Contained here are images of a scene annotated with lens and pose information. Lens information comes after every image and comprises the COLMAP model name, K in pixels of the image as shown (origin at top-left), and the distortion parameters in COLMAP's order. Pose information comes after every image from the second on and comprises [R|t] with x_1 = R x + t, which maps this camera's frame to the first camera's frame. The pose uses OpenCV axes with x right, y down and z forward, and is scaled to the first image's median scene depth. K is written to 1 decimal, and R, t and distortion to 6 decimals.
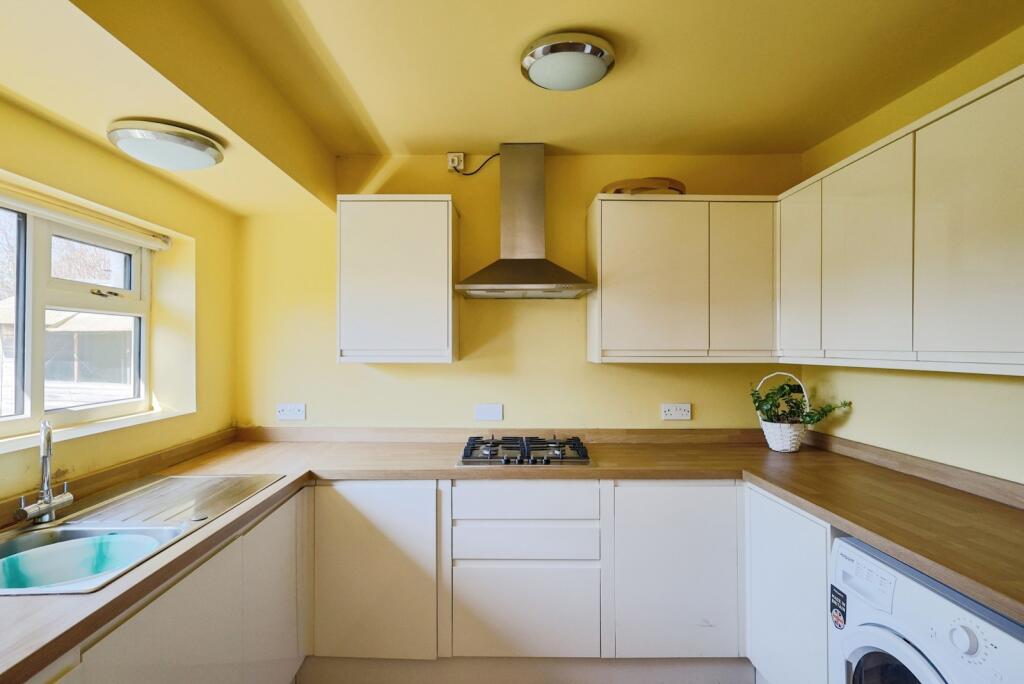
lens RADIAL K [[516.3, 0, 516.0], [0, 516.3, 341.8], [0, 0, 1]] dist [0.001369, 0.001661]
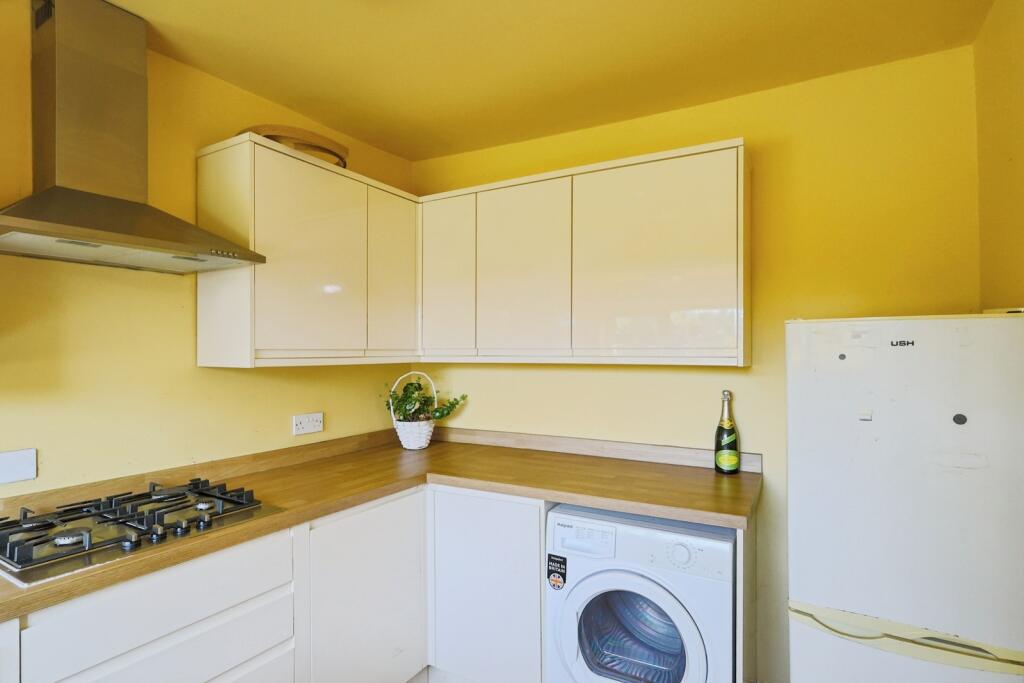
lens RADIAL K [[516.3, 0, 514.6], [0, 516.3, 347.8], [0, 0, 1]] dist [0.001369, 0.001661]
pose [[0.522874, 0.002138, 0.852407, -0.258210], [-0.005442, 0.999985, 0.000830, 0.010538], [-0.852393, -0.005072, 0.522878, 0.308063]]
